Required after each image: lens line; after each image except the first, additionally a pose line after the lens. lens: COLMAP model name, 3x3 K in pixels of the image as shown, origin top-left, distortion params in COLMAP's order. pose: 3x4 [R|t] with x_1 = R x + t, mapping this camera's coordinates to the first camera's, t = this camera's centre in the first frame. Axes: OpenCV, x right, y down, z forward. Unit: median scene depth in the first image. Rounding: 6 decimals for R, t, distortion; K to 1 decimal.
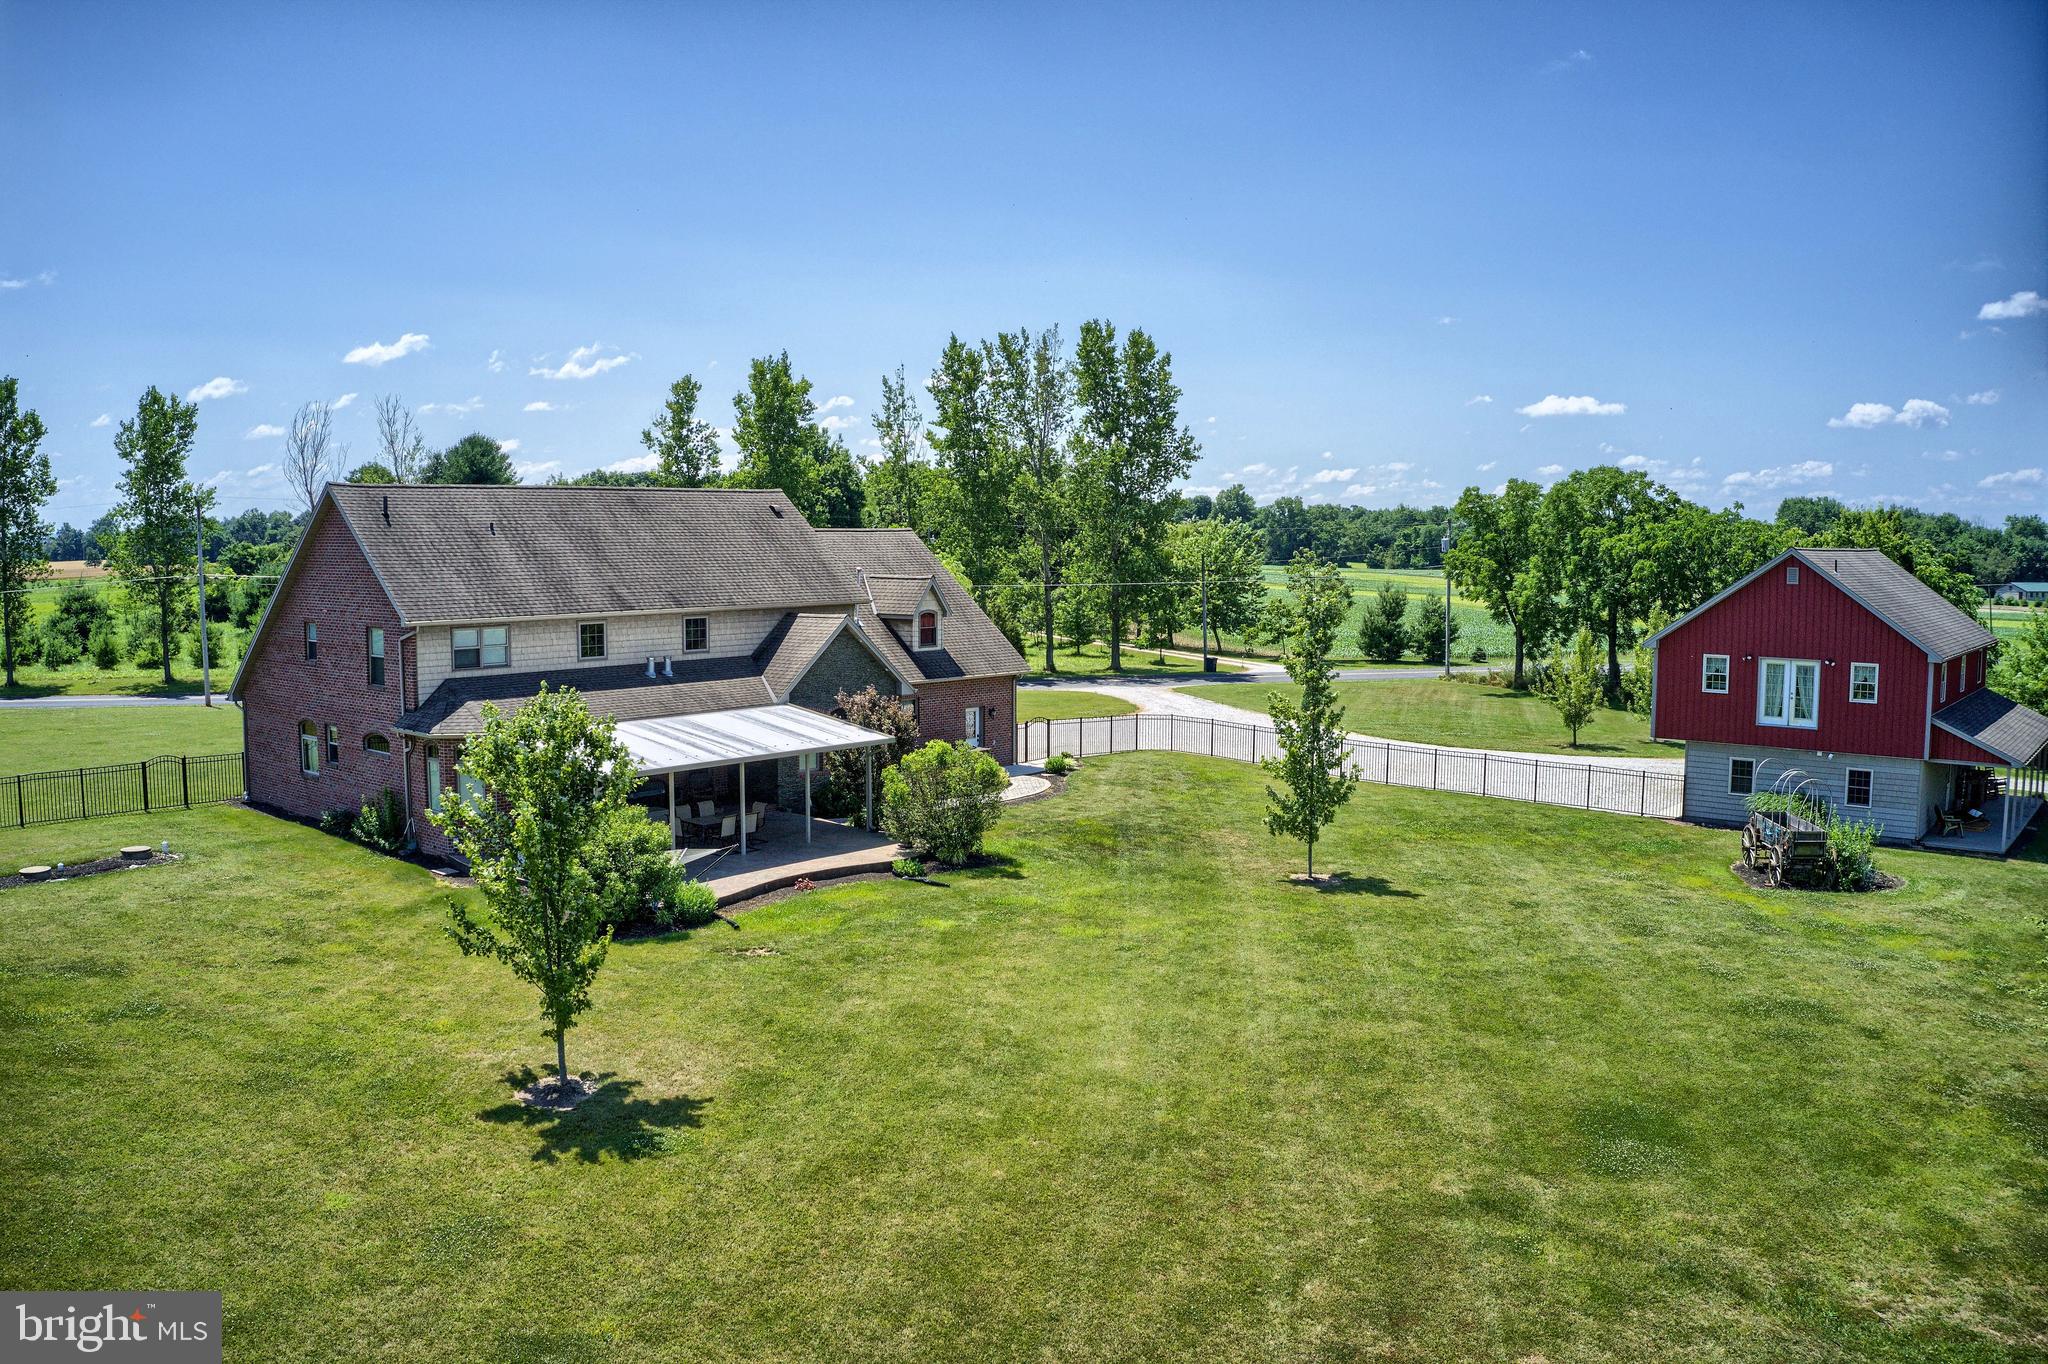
lens RADIAL K [[1607.9, 0, 1016.0], [0, 1607.9, 690.7], [0, 0, 1]] dist [-0.209554, 0.040782]
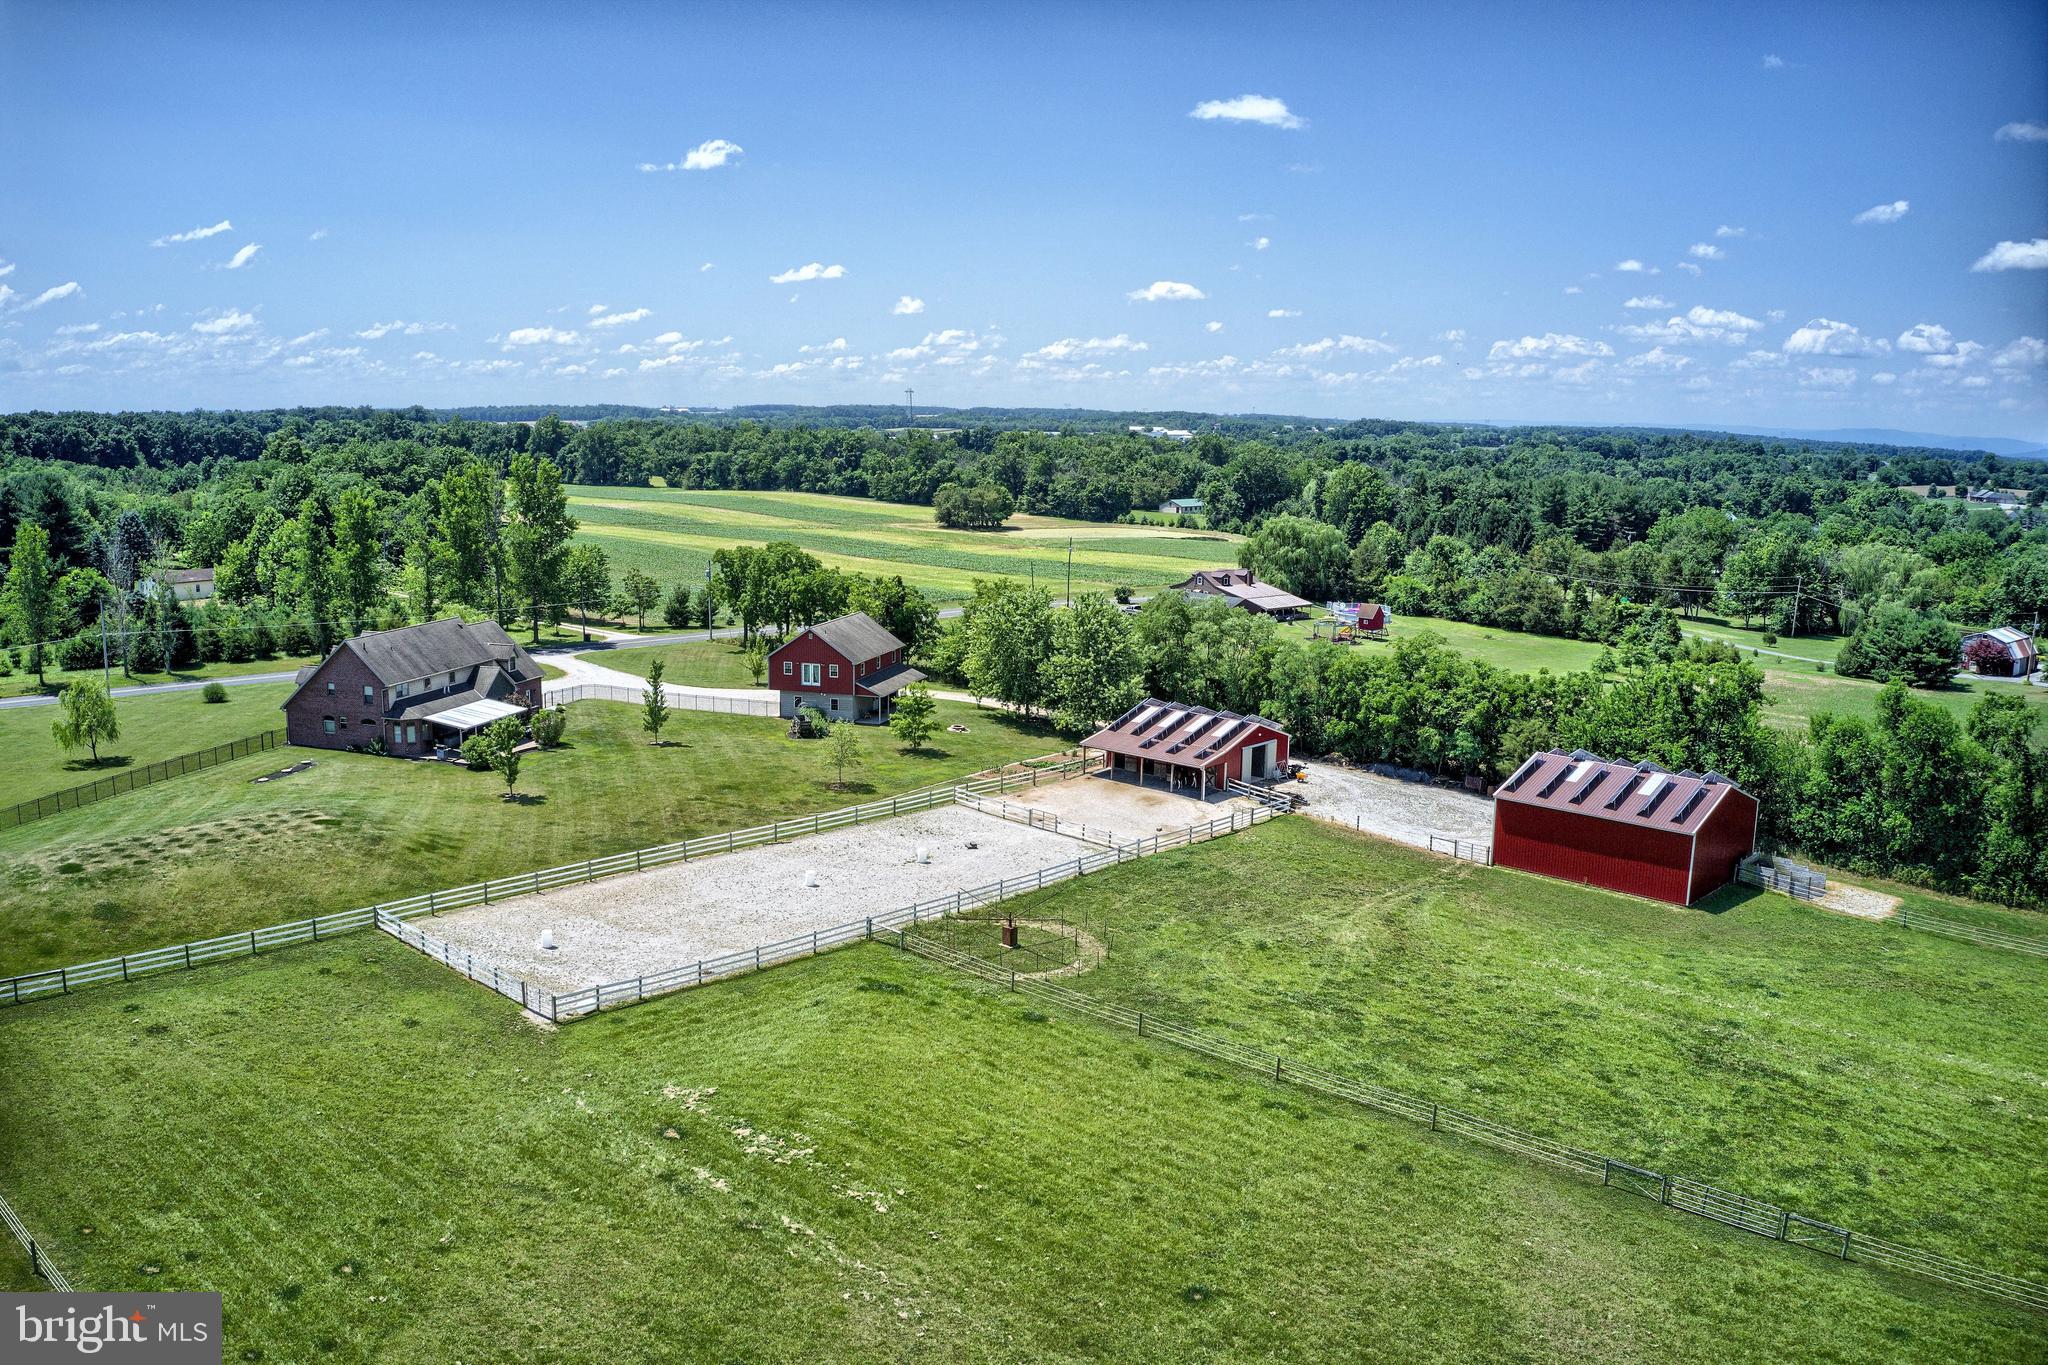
lens RADIAL K [[1650.6, 0, 1024.0], [0, 1650.6, 682.5], [0, 0, 1]] dist [-0.179313, 0.005260]
pose [[0.908894, -0.057251, 0.413078, -0.473616], [0.025400, 0.996293, 0.082195, -0.245565], [-0.416252, -0.064214, 0.906979, -2.193768]]
